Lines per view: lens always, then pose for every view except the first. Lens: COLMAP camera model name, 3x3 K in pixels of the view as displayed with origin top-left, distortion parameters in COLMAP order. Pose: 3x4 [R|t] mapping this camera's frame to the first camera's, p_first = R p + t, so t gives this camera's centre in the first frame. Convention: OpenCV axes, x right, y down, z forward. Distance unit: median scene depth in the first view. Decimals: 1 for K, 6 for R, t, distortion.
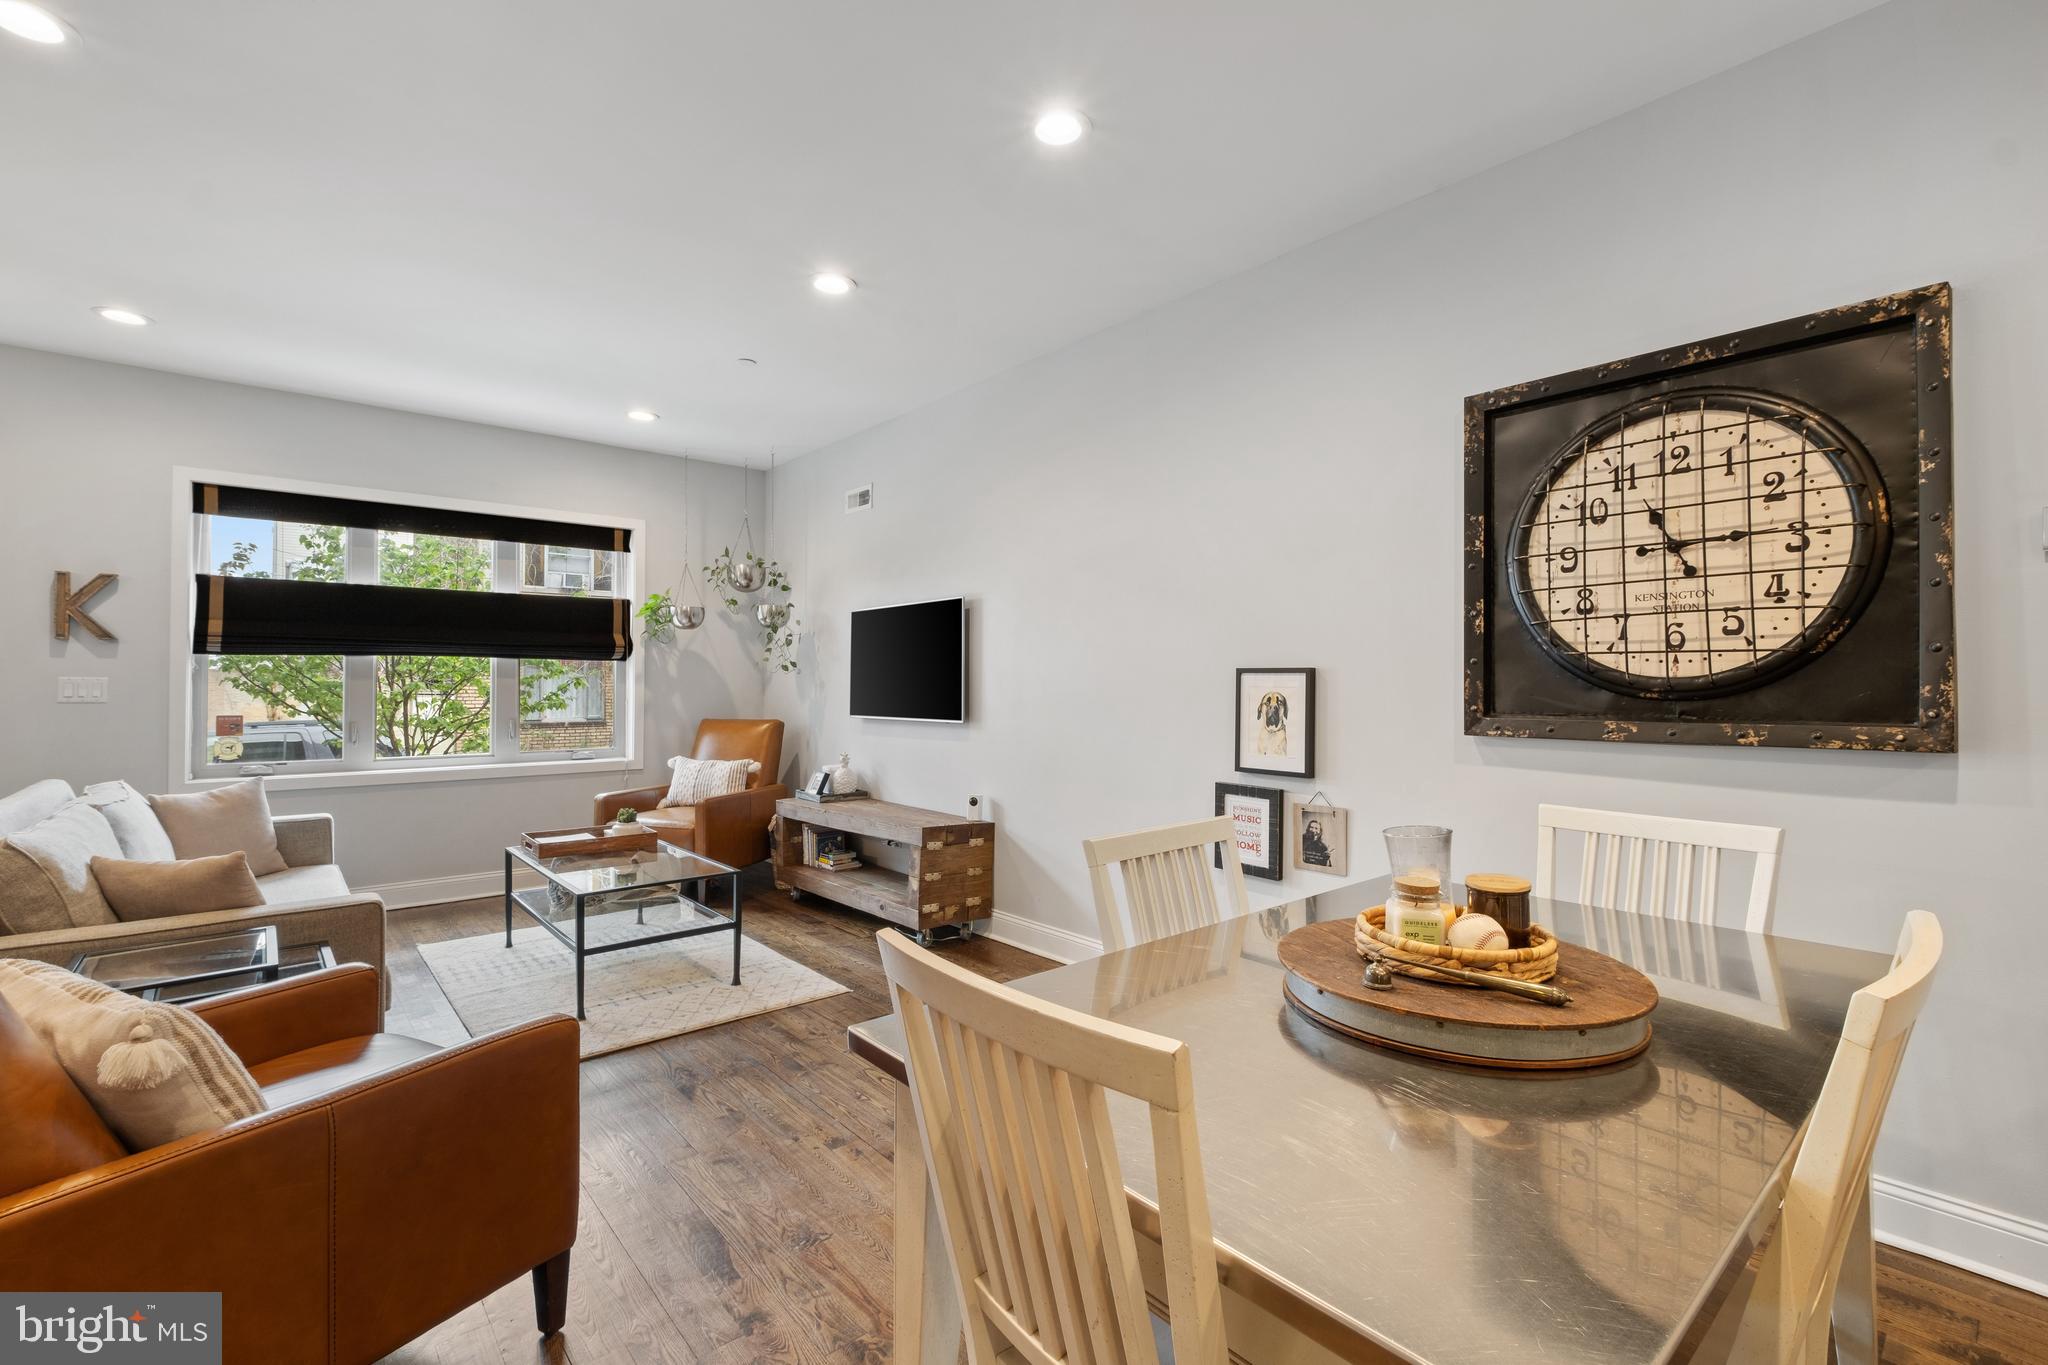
lens RADIAL K [[897.1, 0, 1022.9], [0, 897.1, 672.7], [0, 0, 1]] dist [0.005569, -0.005428]
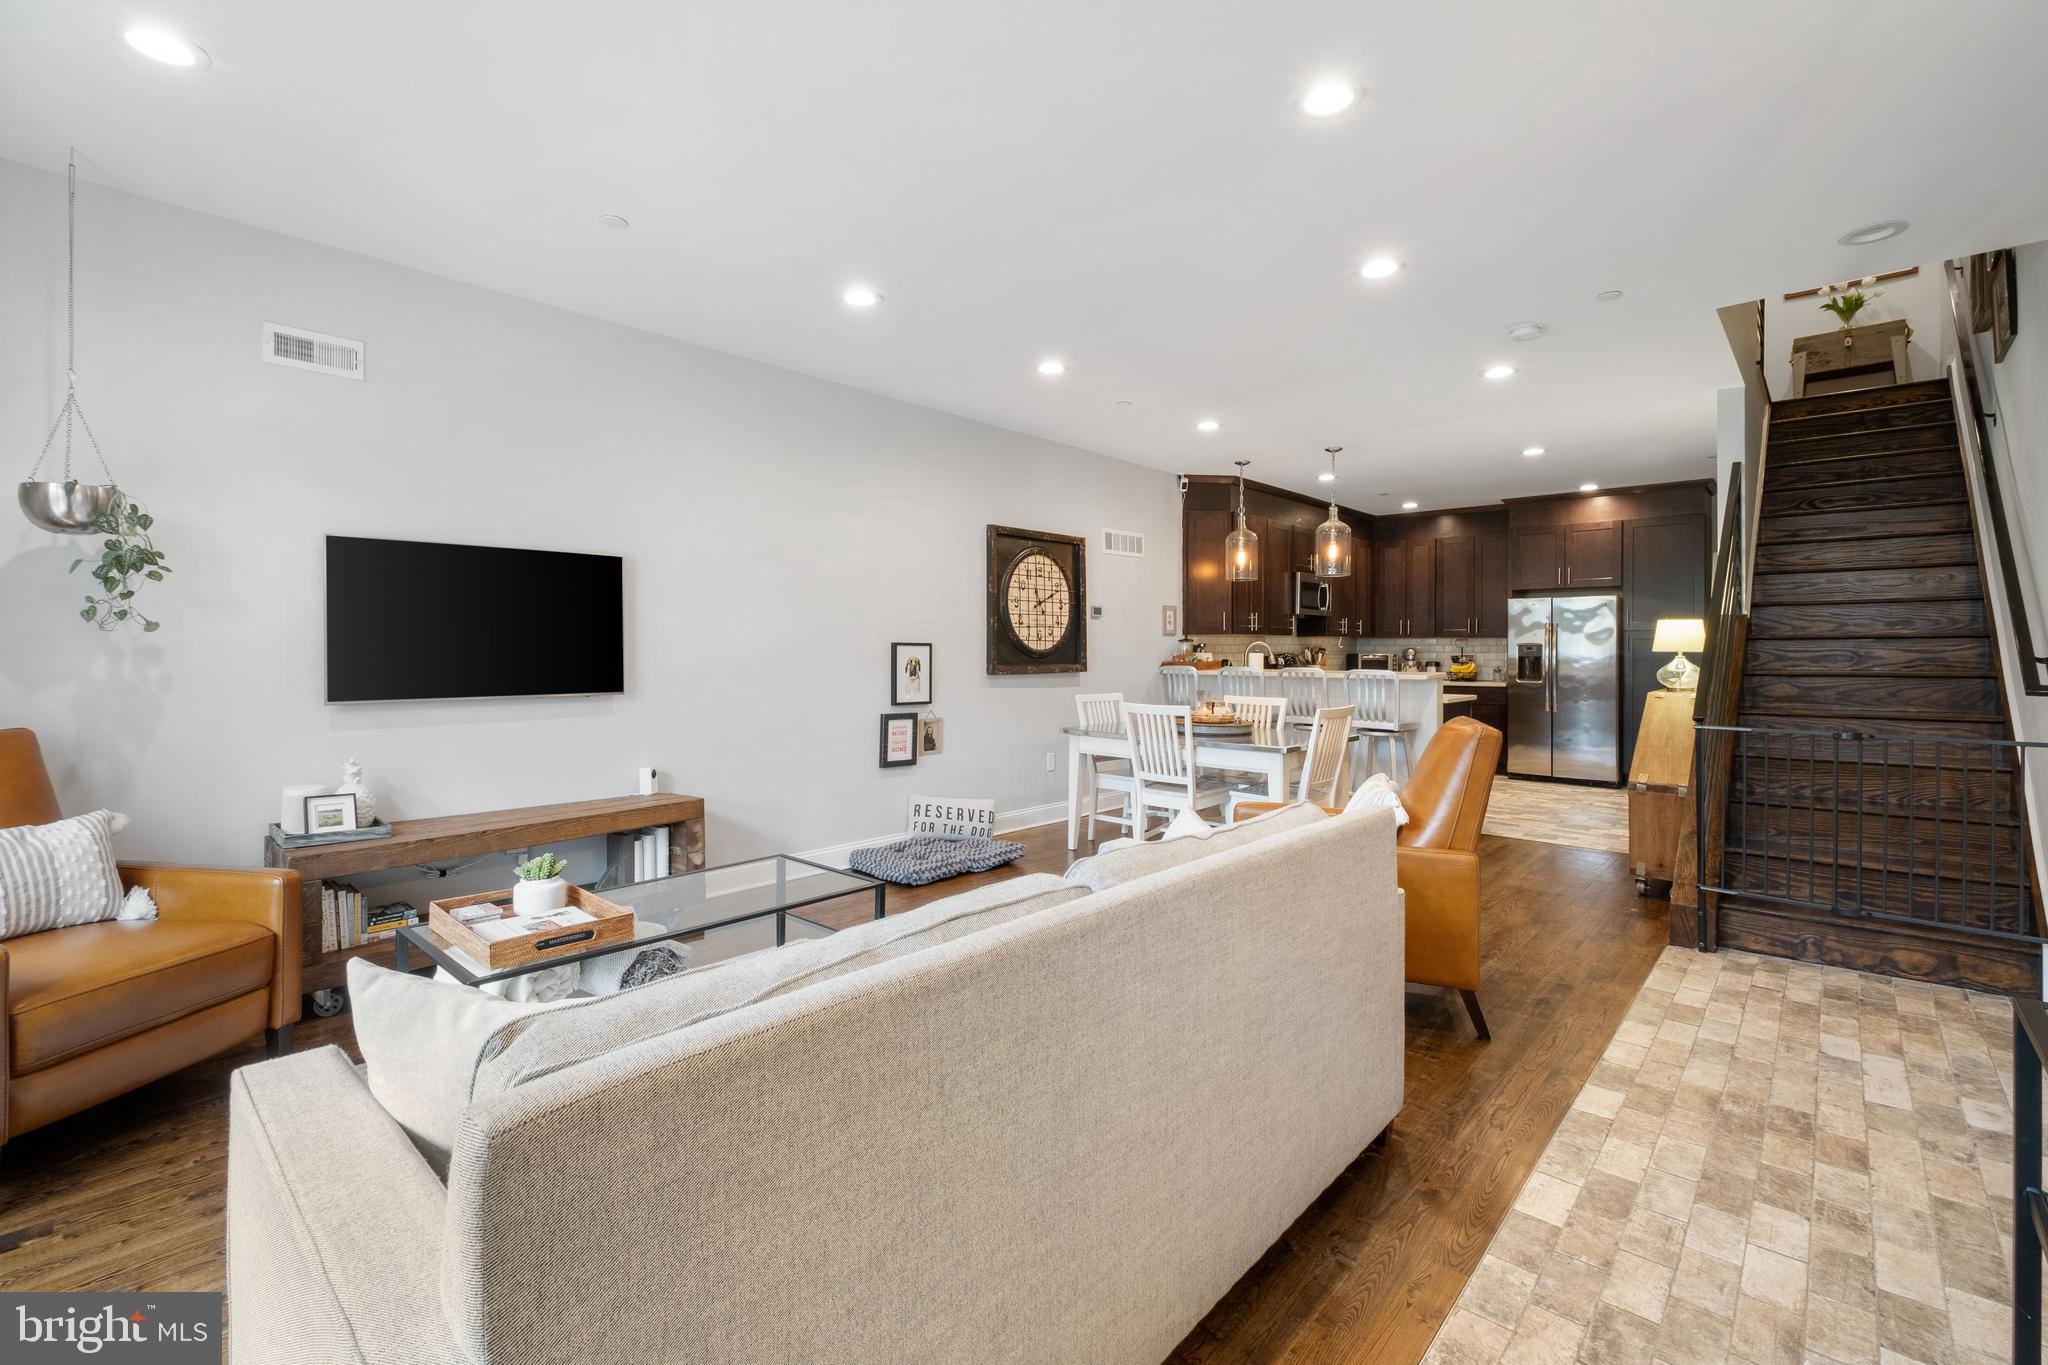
lens RADIAL K [[897.1, 0, 1020.3], [0, 897.1, 649.4], [0, 0, 1]] dist [0.005569, -0.005428]
pose [[-0.121353, -0.000065, 0.992609, -1.111560], [-0.017622, 0.999843, -0.002089, 0.005535], [-0.992453, -0.017745, -0.121335, 0.764455]]
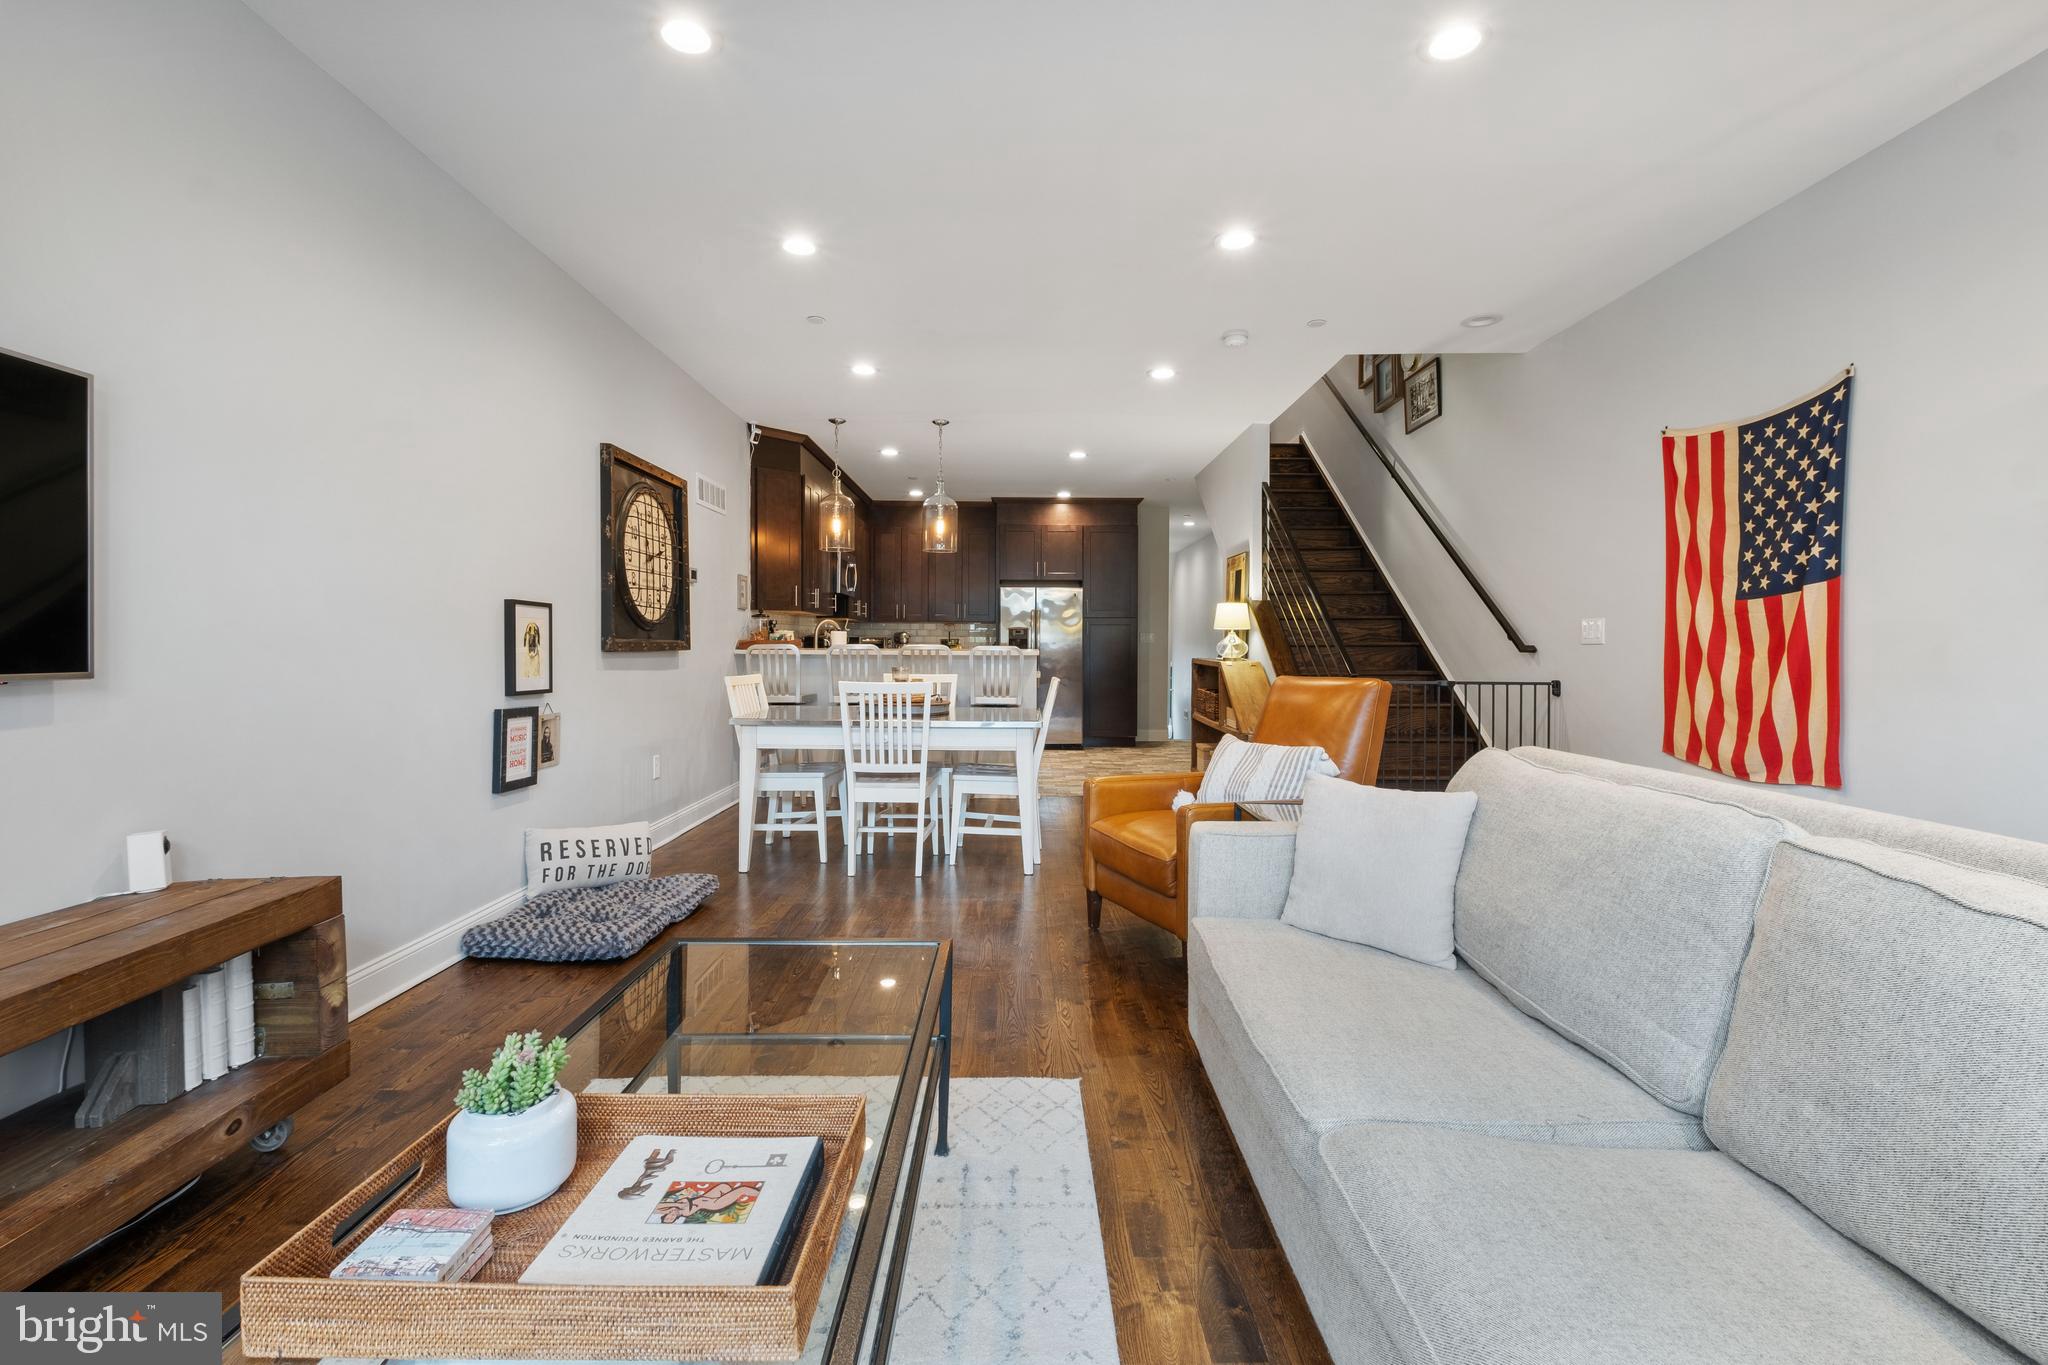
lens RADIAL K [[897.1, 0, 1020.4], [0, 897.1, 653.6], [0, 0, 1]] dist [0.005569, -0.005428]
pose [[-0.761639, -0.008812, 0.647942, -0.717317], [-0.014897, 0.999881, -0.003913, 0.043060], [-0.647831, -0.012632, -0.761680, 1.118376]]
